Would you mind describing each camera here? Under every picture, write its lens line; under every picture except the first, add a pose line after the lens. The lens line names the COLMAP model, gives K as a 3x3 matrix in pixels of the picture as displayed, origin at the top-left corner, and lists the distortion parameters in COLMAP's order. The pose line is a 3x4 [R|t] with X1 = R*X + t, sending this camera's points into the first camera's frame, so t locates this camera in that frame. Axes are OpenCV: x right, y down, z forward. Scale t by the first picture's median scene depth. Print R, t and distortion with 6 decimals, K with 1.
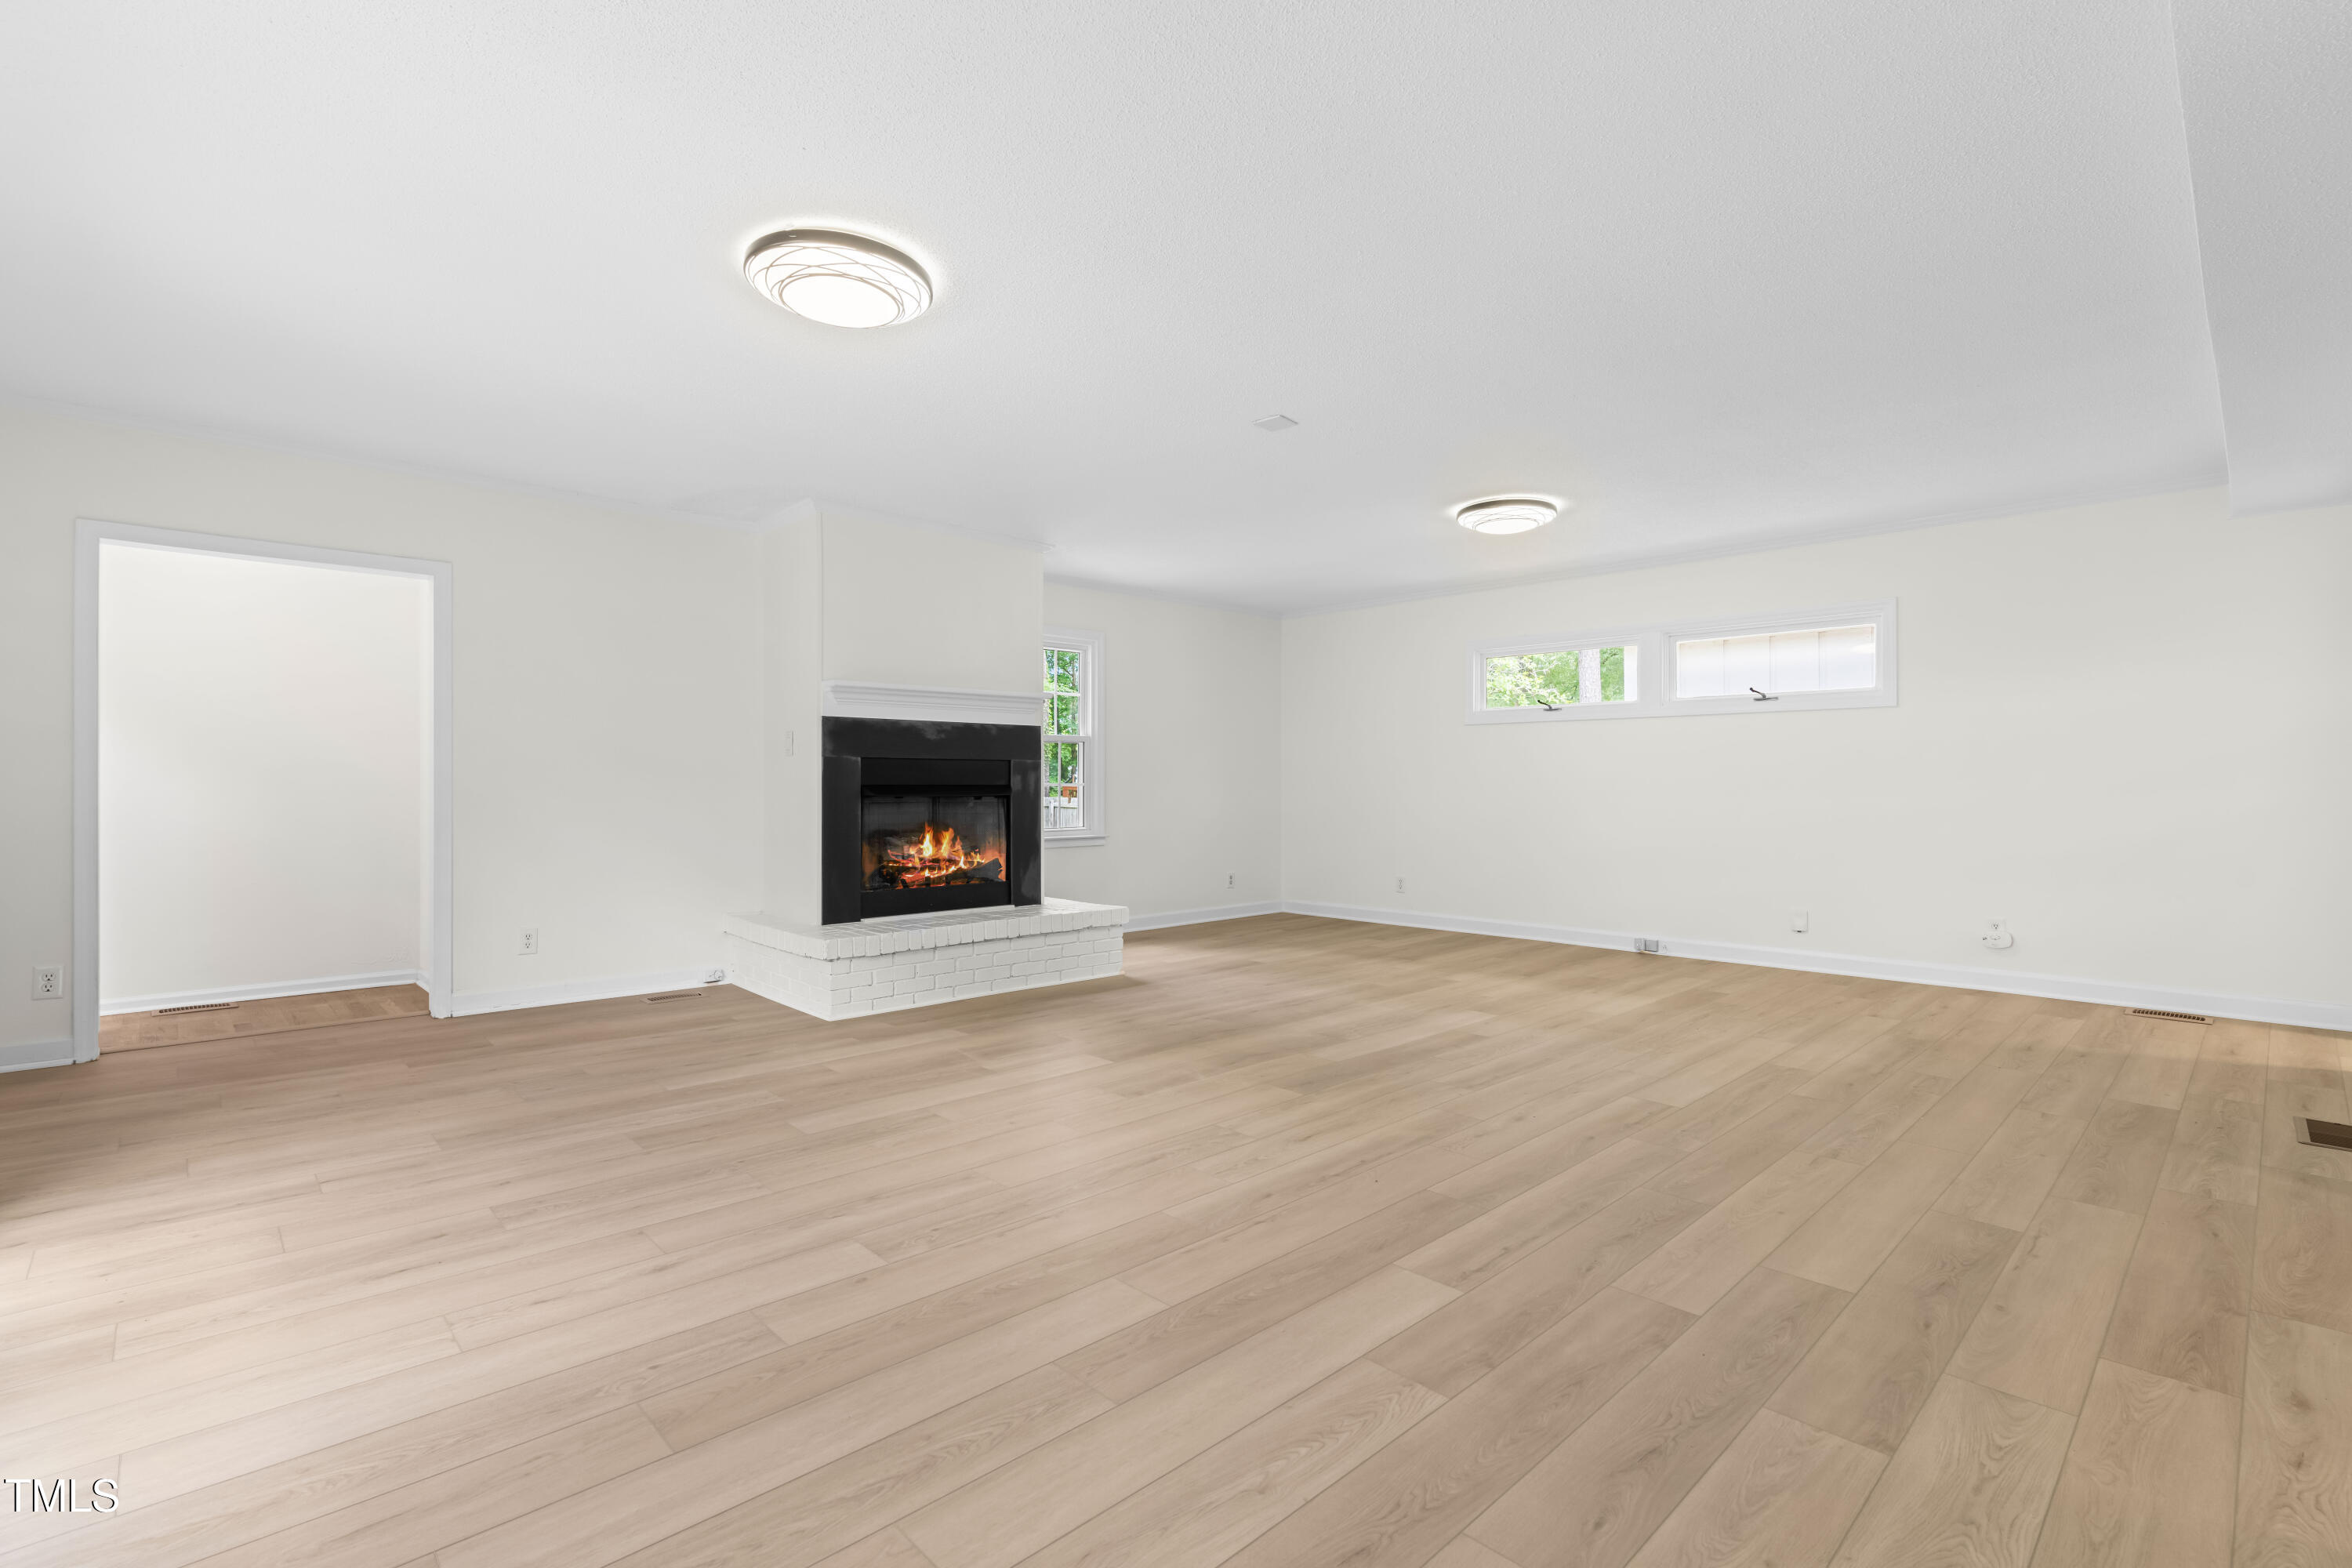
lens RADIAL K [[1065.5, 0, 1176.0], [0, 1065.5, 784.0], [0, 0, 1]] dist [-0.004156, -0.000090]
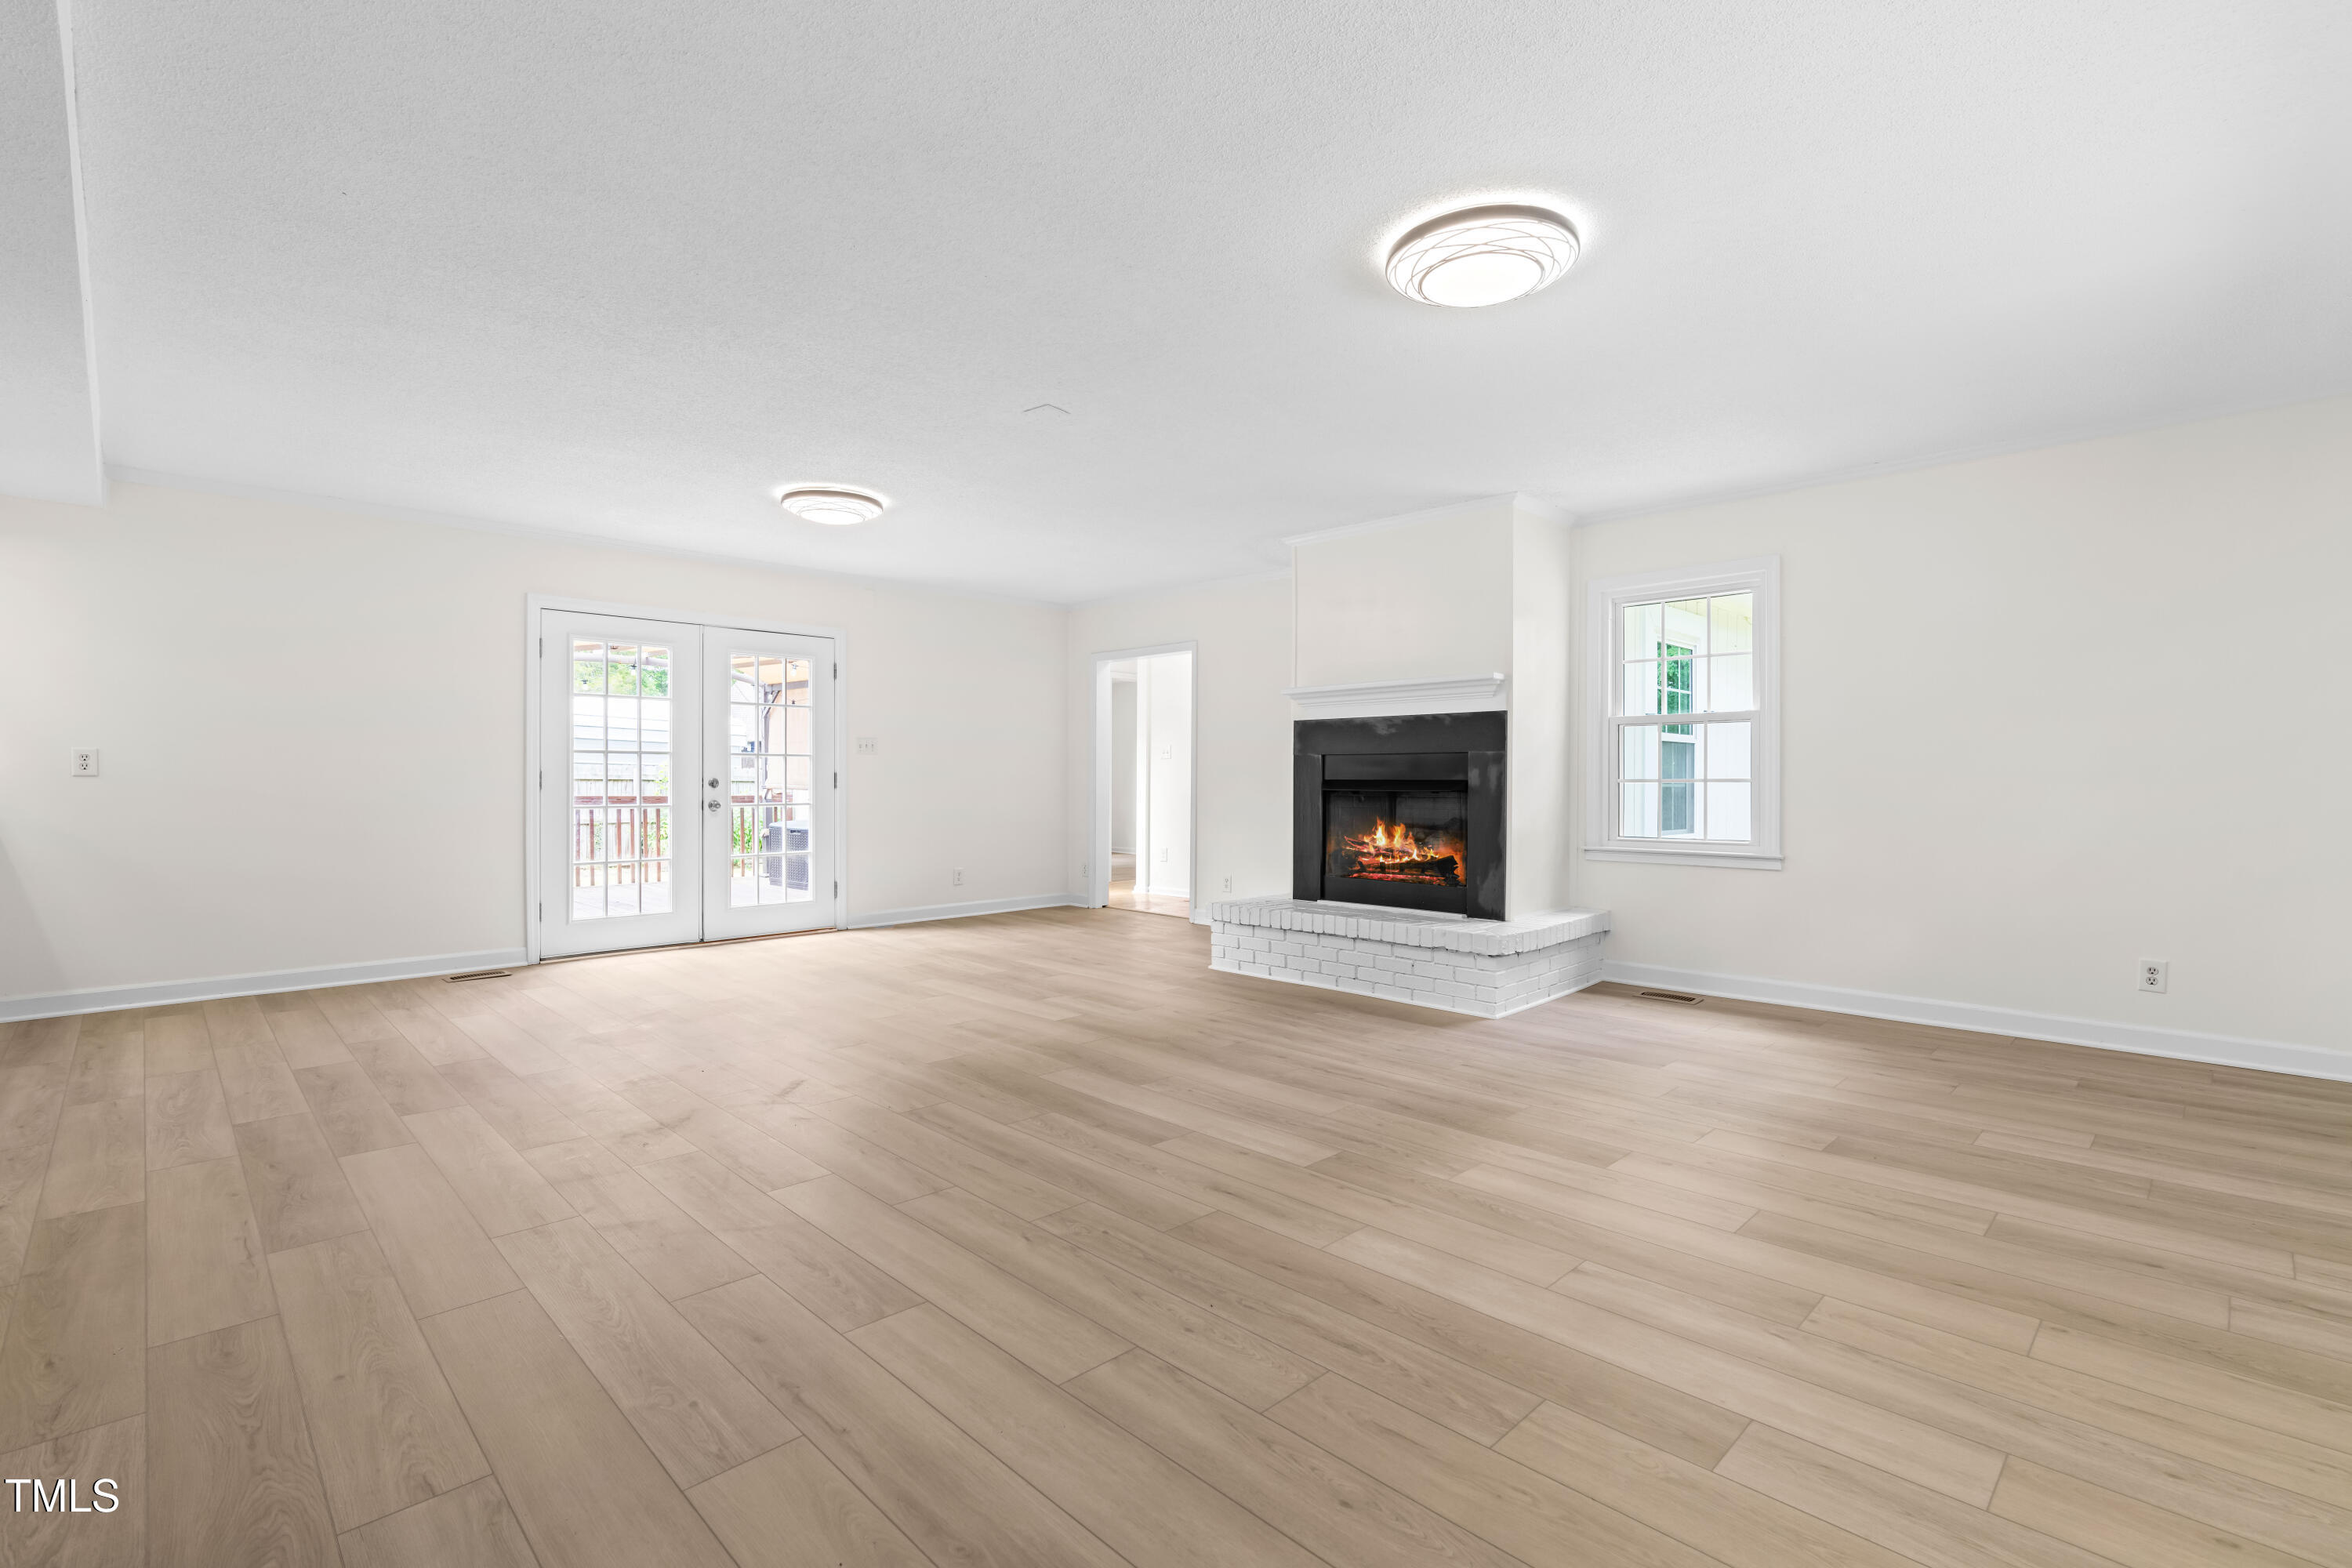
lens RADIAL K [[1065.5, 0, 1176.0], [0, 1065.5, 784.0], [0, 0, 1]] dist [-0.004156, -0.000090]
pose [[0.008196, 0.004305, -0.999957, 0.831856], [-0.002768, 0.999987, 0.004282, 0.001566], [0.999963, 0.002732, 0.008208, 0.858487]]
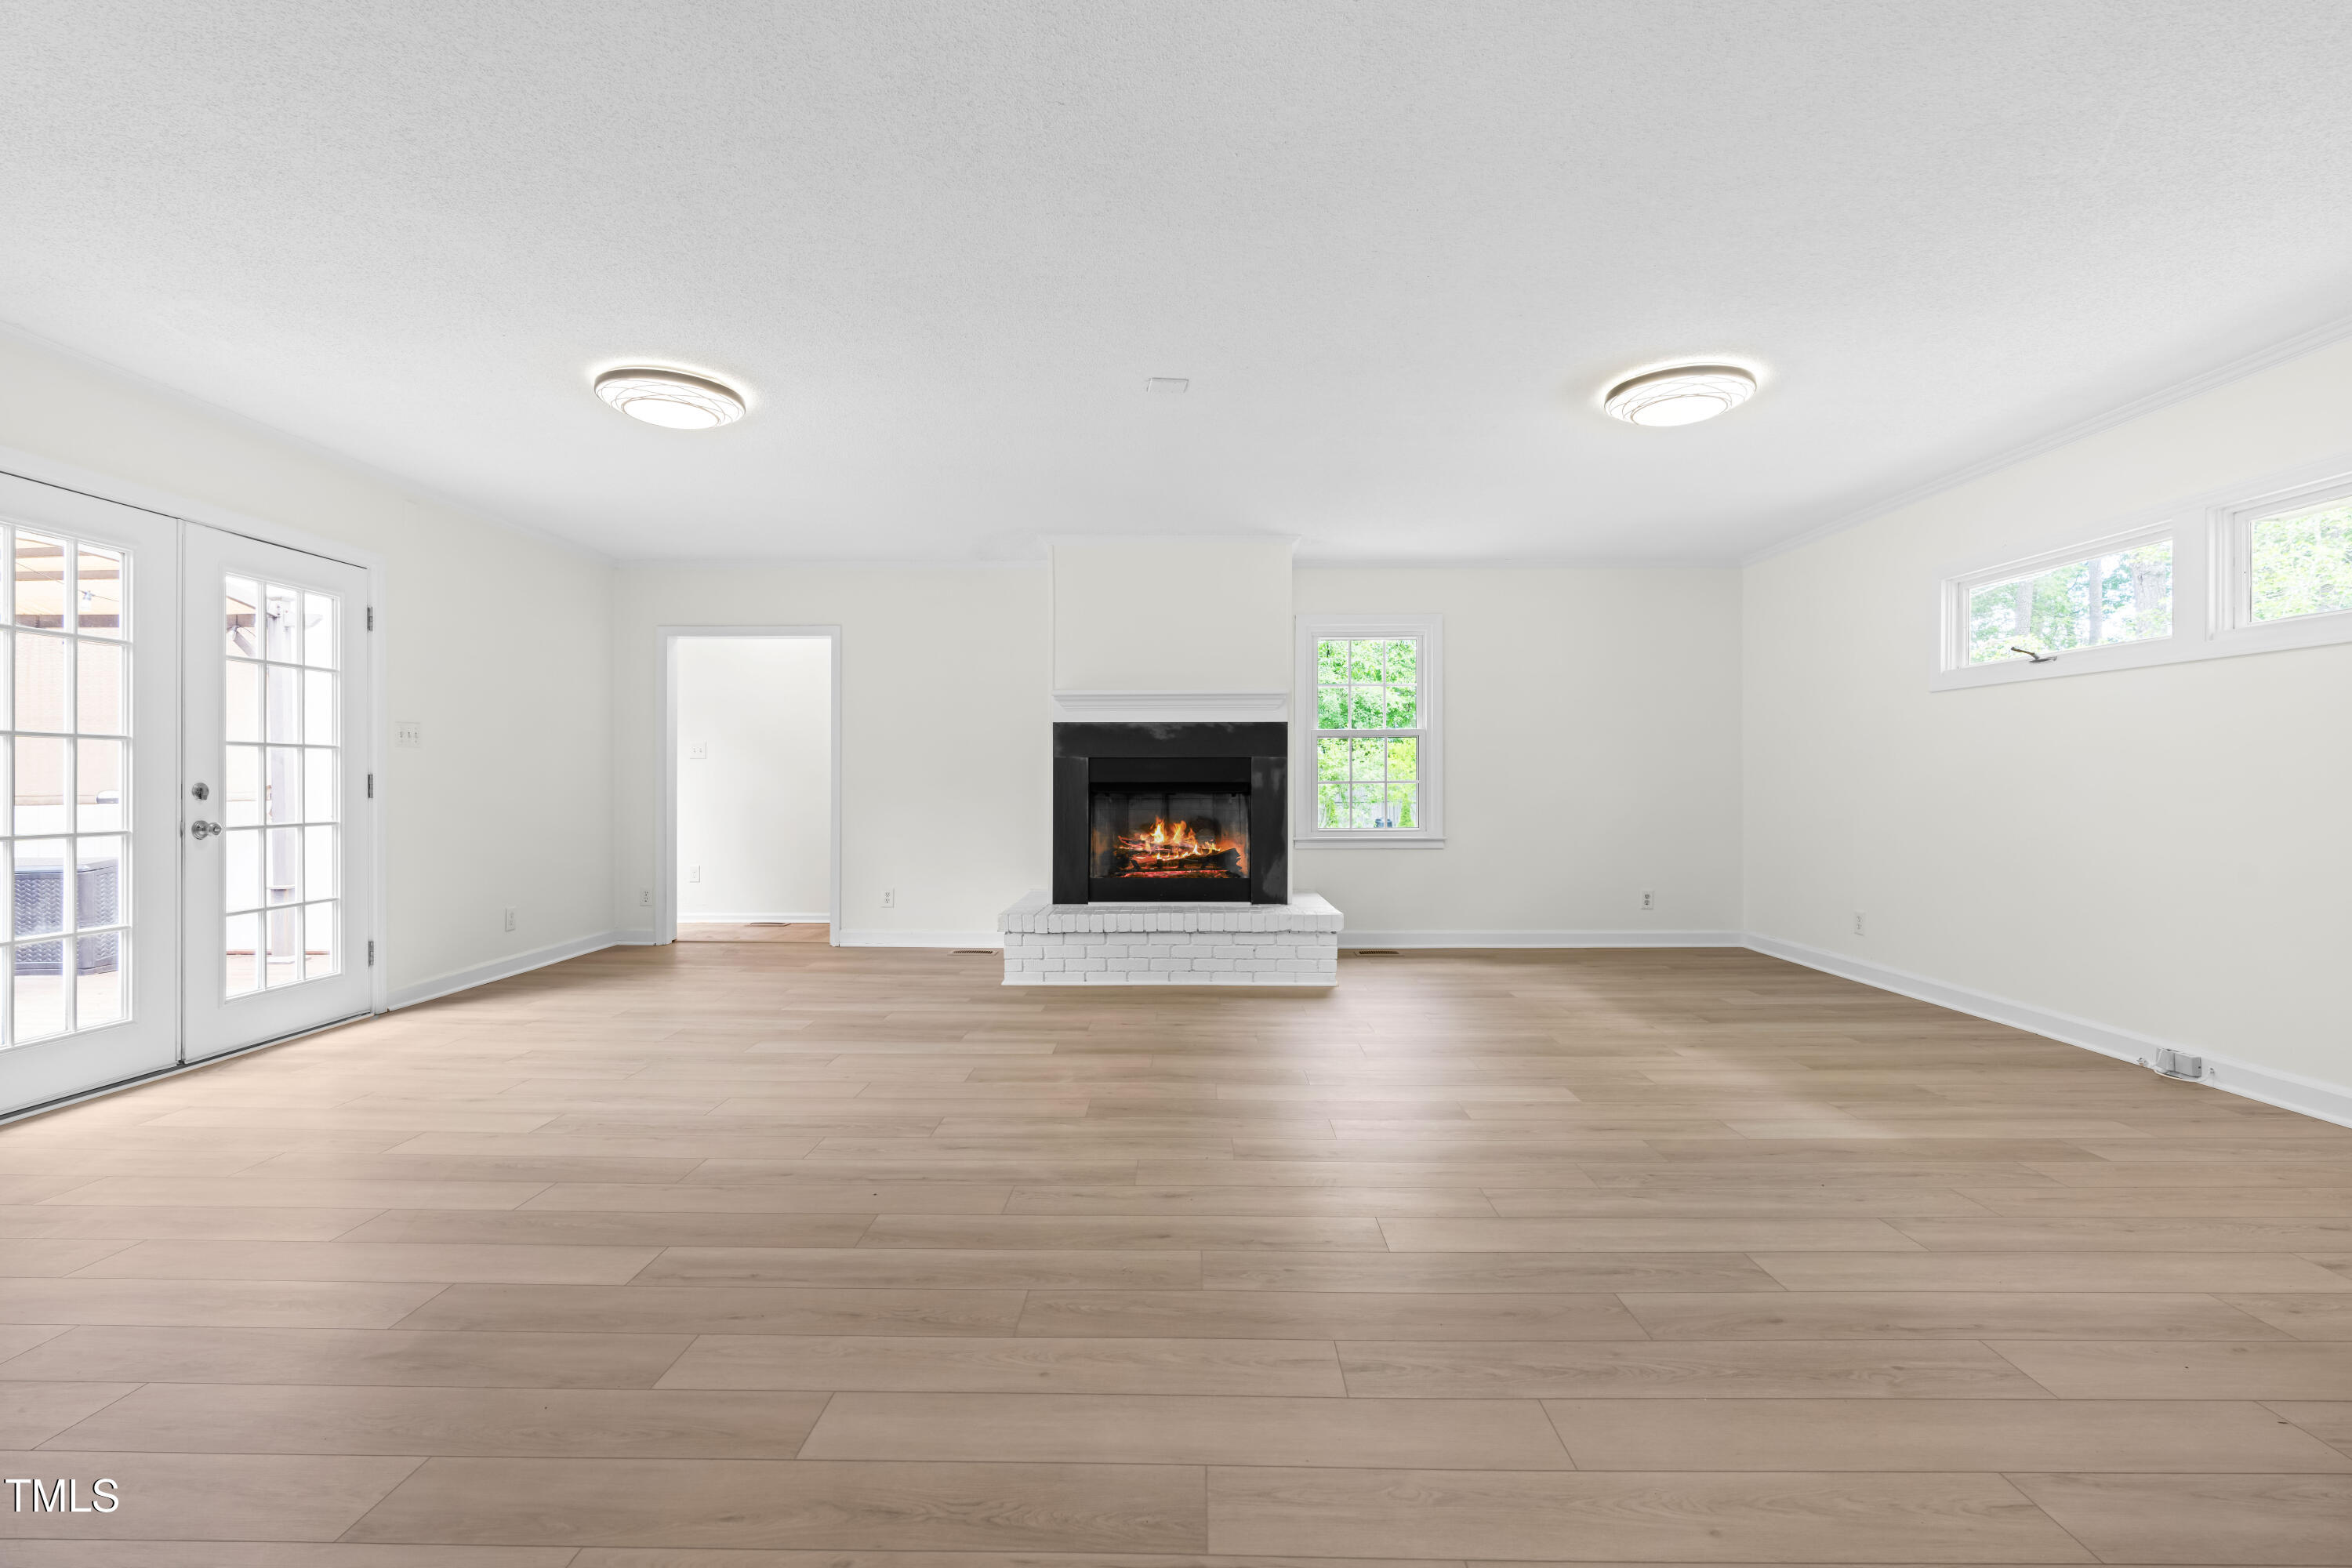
lens RADIAL K [[1068.2, 0, 1181.1], [0, 1068.2, 772.3], [0, 0, 1]] dist [-0.005693, 0.000543]
pose [[0.711403, -0.007548, -0.702744, 0.574503], [0.000621, 0.999949, -0.010111, 0.002207], [0.702784, 0.006756, 0.711371, 0.276381]]
